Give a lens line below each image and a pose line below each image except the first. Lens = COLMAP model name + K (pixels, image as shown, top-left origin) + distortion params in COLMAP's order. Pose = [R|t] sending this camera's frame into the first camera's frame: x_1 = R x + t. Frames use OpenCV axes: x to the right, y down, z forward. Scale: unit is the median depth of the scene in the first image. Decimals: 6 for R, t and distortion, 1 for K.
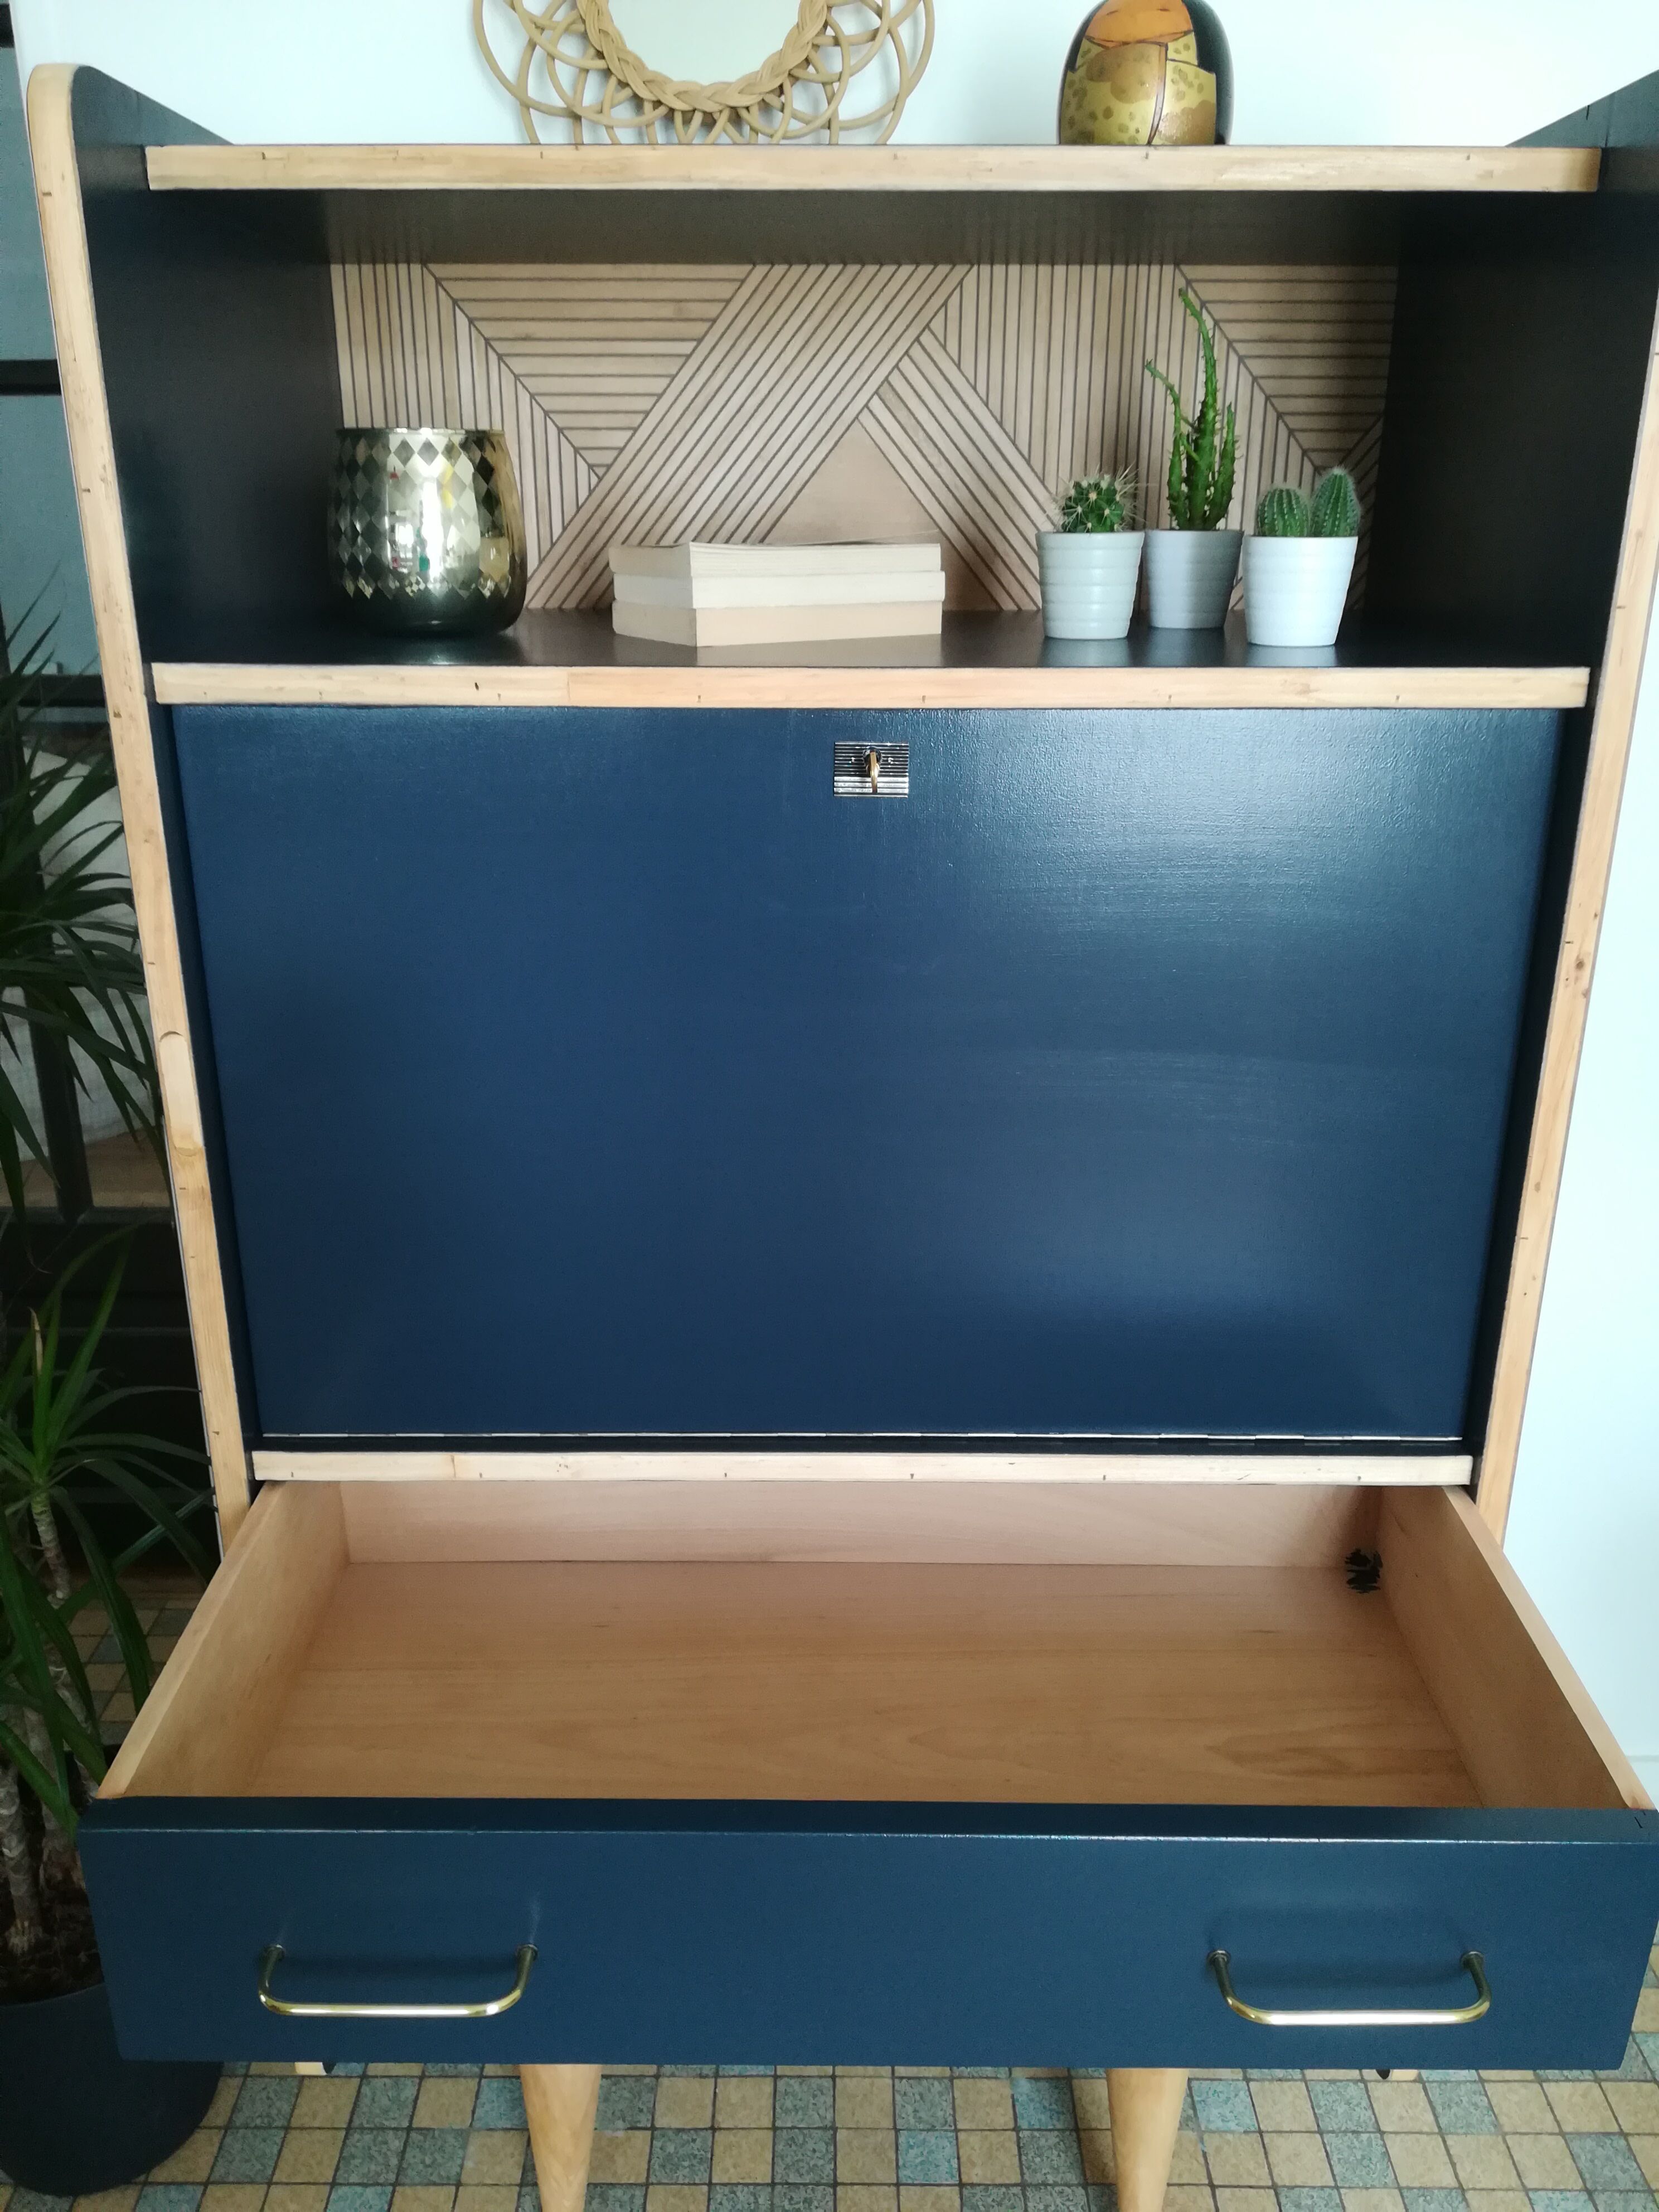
lens RADIAL K [[1735.0, 0, 825.2], [0, 1735.0, 1108.9], [0, 0, 1]] dist [0.039435, -0.051878]
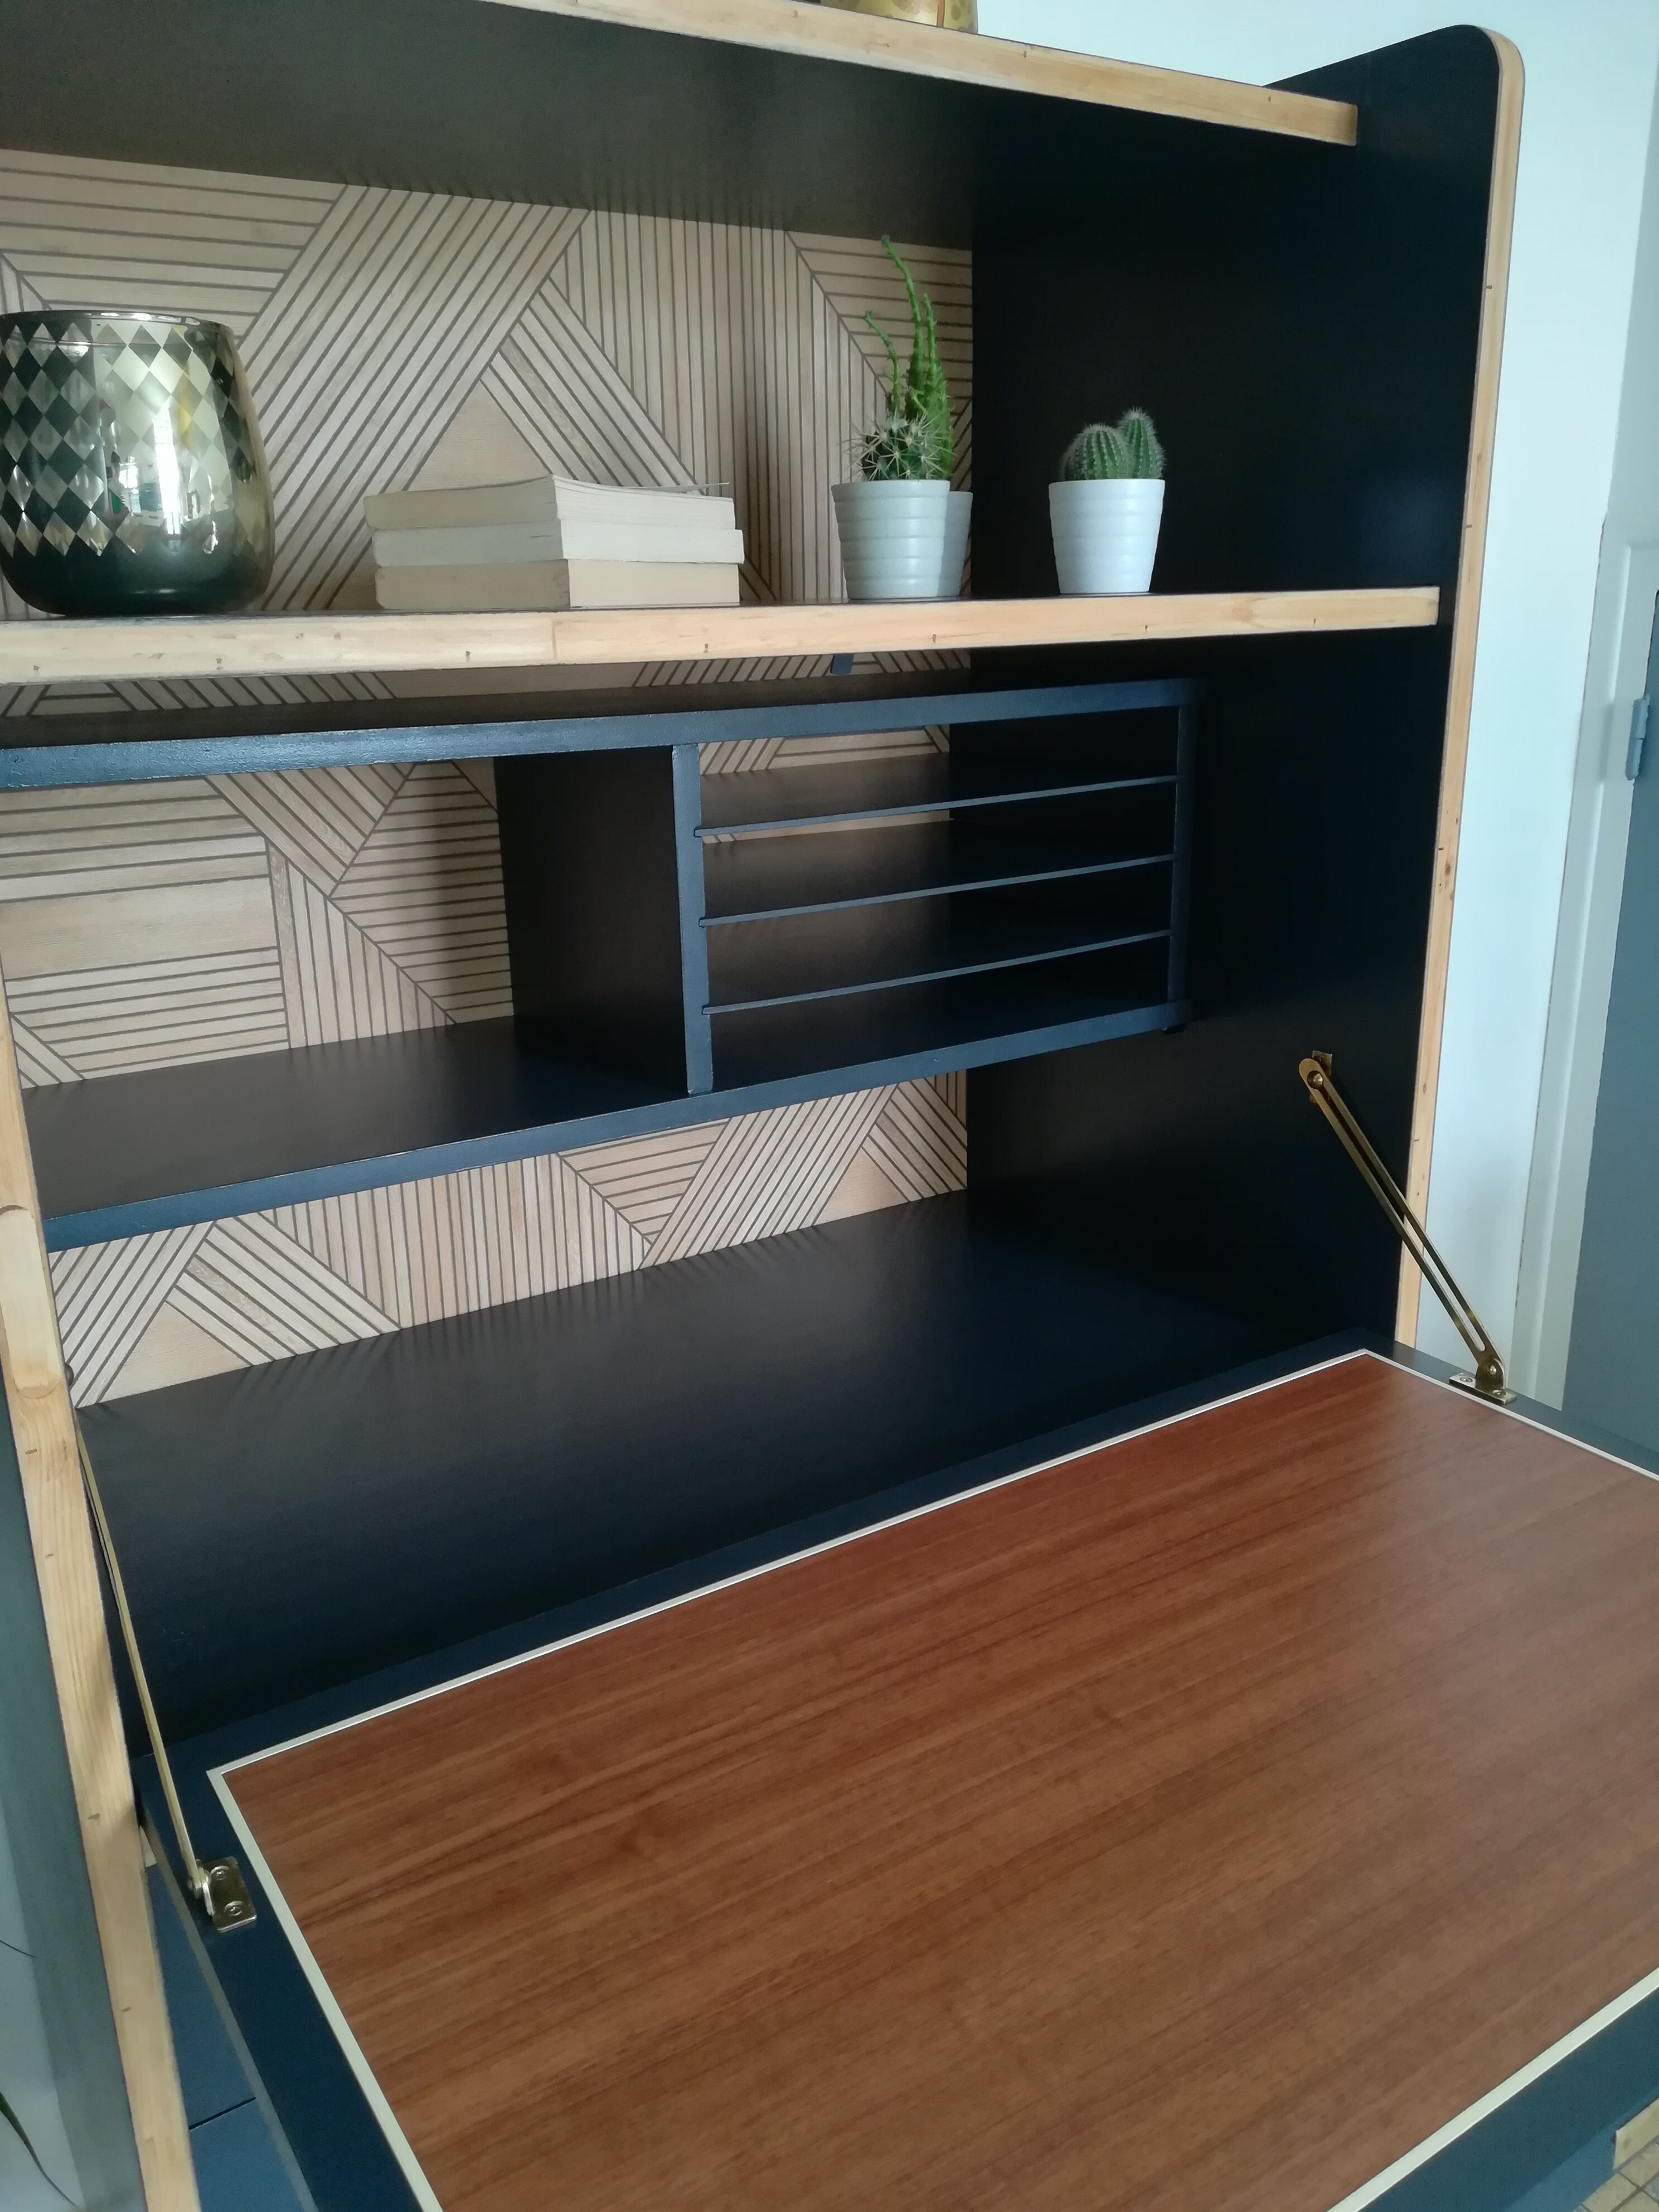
lens RADIAL K [[1735.0, 0, 830.2], [0, 1735.0, 1112.0], [0, 0, 1]] dist [0.039435, -0.051878]
pose [[0.833392, -0.176781, 0.523648, -0.356398], [0.208542, 0.978012, -0.001724, -0.011415], [-0.511829, 0.110640, 0.851933, 0.237737]]
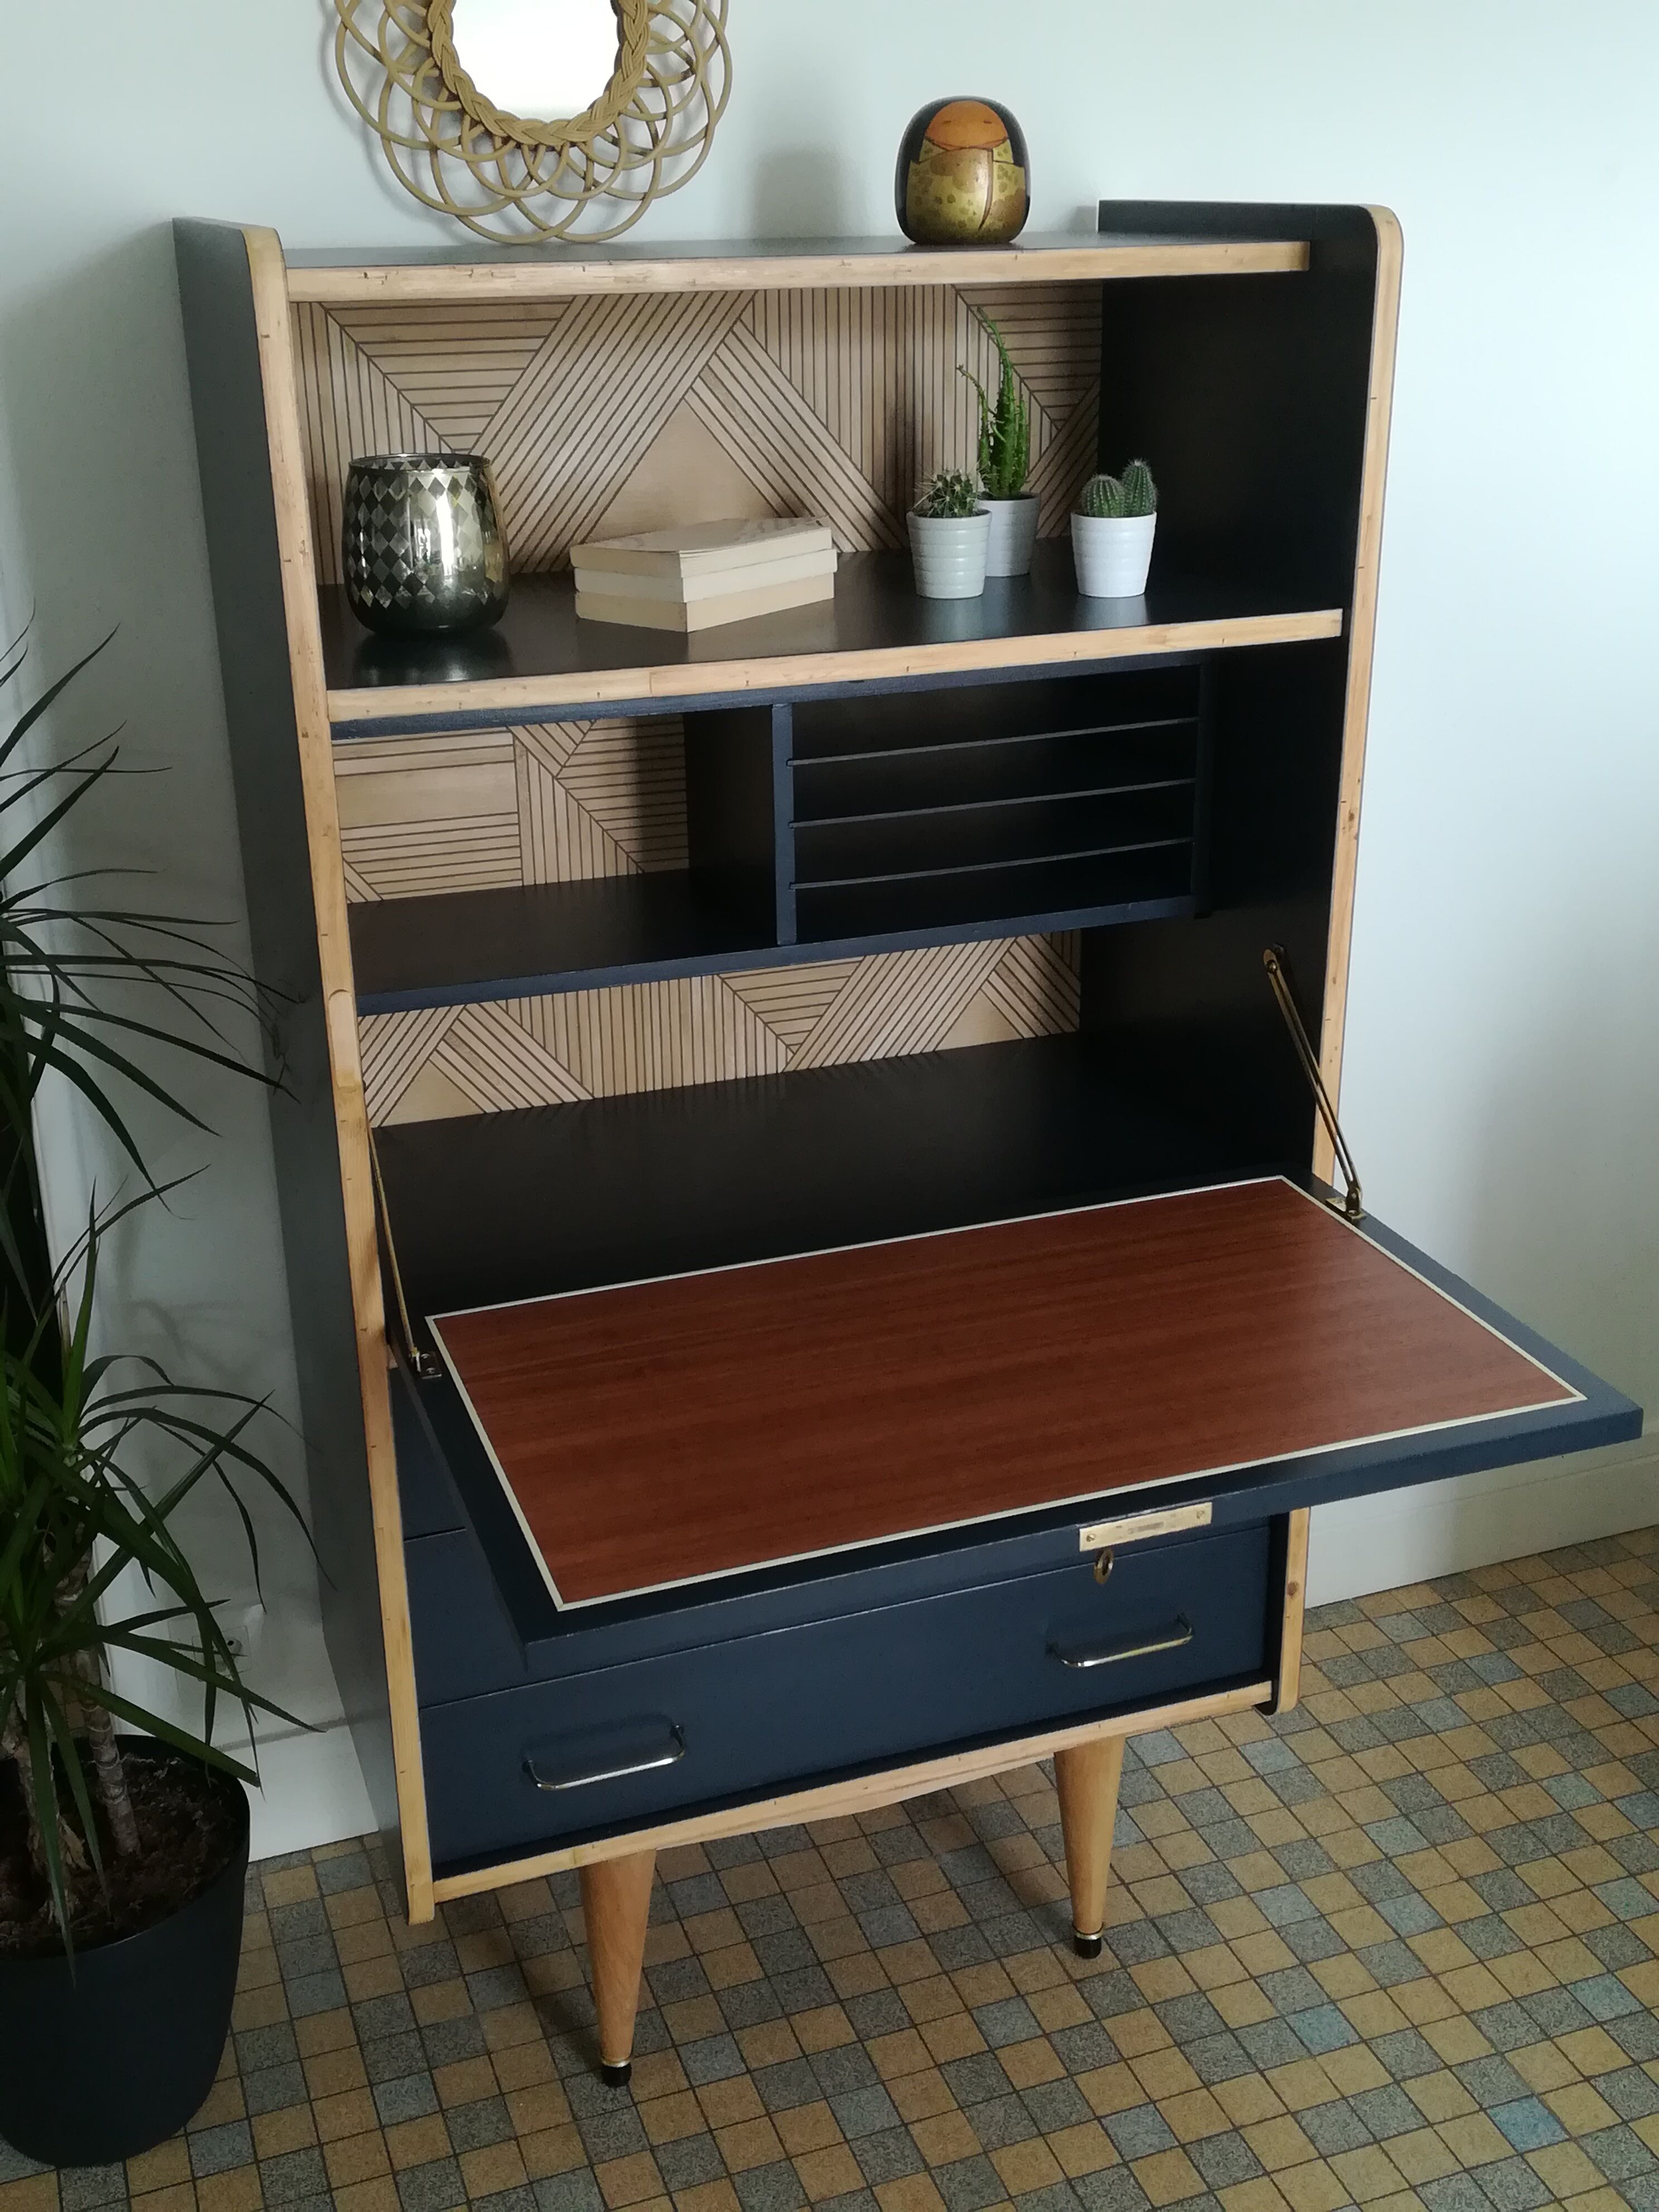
lens RADIAL K [[2408.7, 0, 831.1], [0, 2408.7, 1122.7], [0, 0, 1]] dist [0.035621, 0.000000]
pose [[0.938576, -0.140775, 0.315052, -0.468734], [0.131378, 0.990021, 0.050981, 0.005227], [-0.319085, -0.006458, 0.947704, -0.546362]]
